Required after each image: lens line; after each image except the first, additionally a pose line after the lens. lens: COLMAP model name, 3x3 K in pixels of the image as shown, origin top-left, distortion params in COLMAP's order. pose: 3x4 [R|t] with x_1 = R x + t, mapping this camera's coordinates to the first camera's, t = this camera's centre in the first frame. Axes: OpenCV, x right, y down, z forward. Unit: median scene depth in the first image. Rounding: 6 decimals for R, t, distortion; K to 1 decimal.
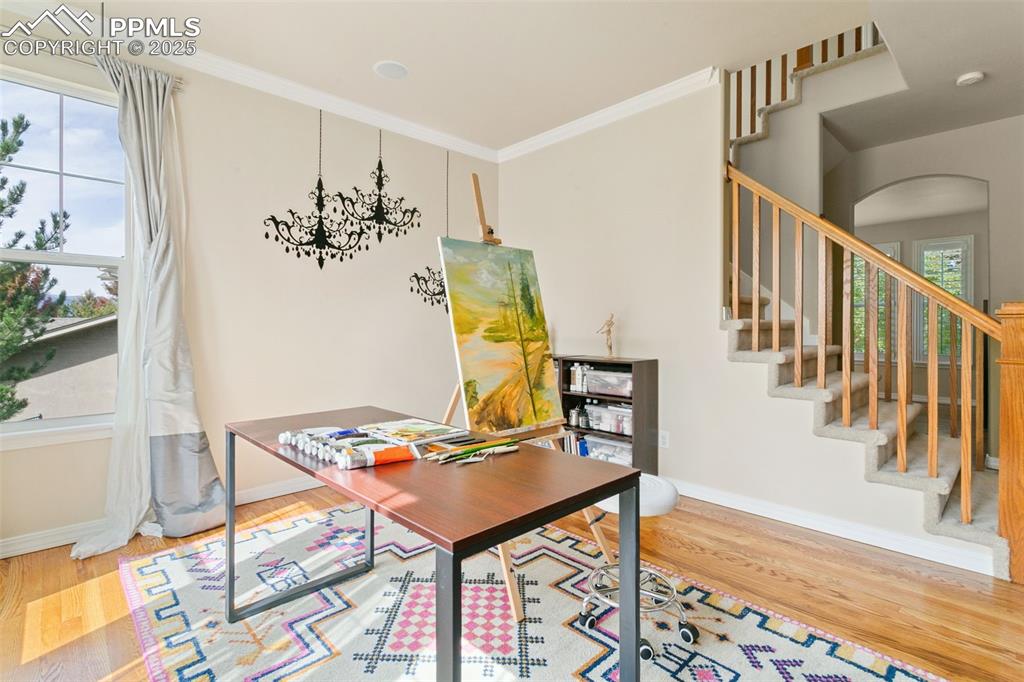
lens RADIAL K [[482.7, 0, 503.7], [0, 482.7, 331.2], [0, 0, 1]] dist [-0.001127, 0.000943]
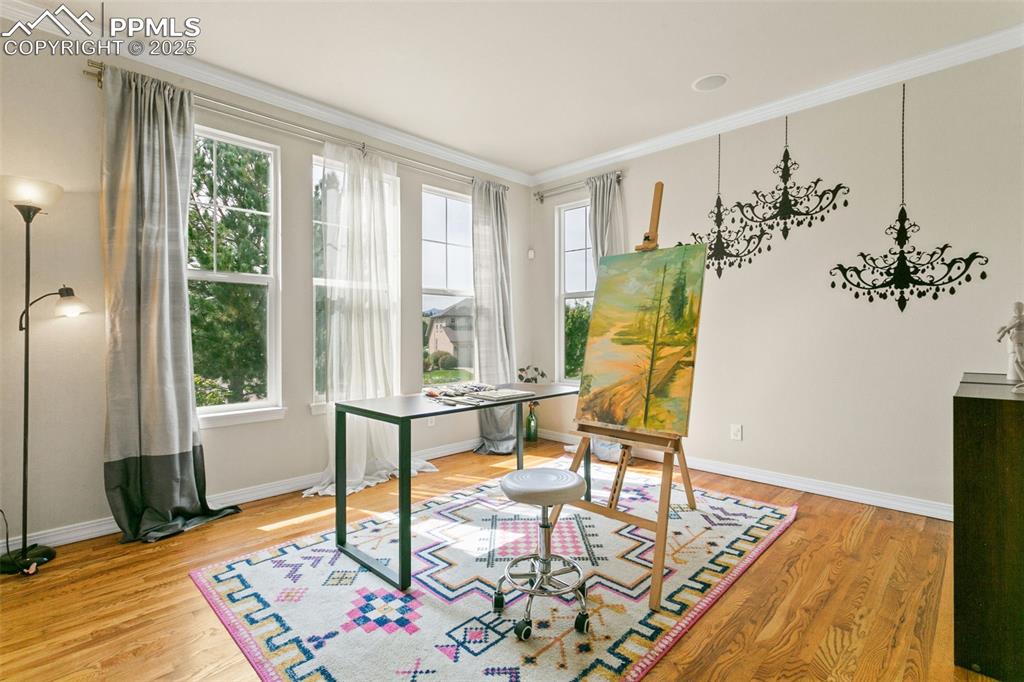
lens RADIAL K [[482.7, 0, 506.5], [0, 482.7, 337.3], [0, 0, 1]] dist [-0.001127, 0.000943]
pose [[0.037264, 0.011644, -0.999238, 0.963572], [-0.004575, 0.999924, 0.011482, -0.004543], [0.999295, 0.004144, 0.037315, 0.636152]]
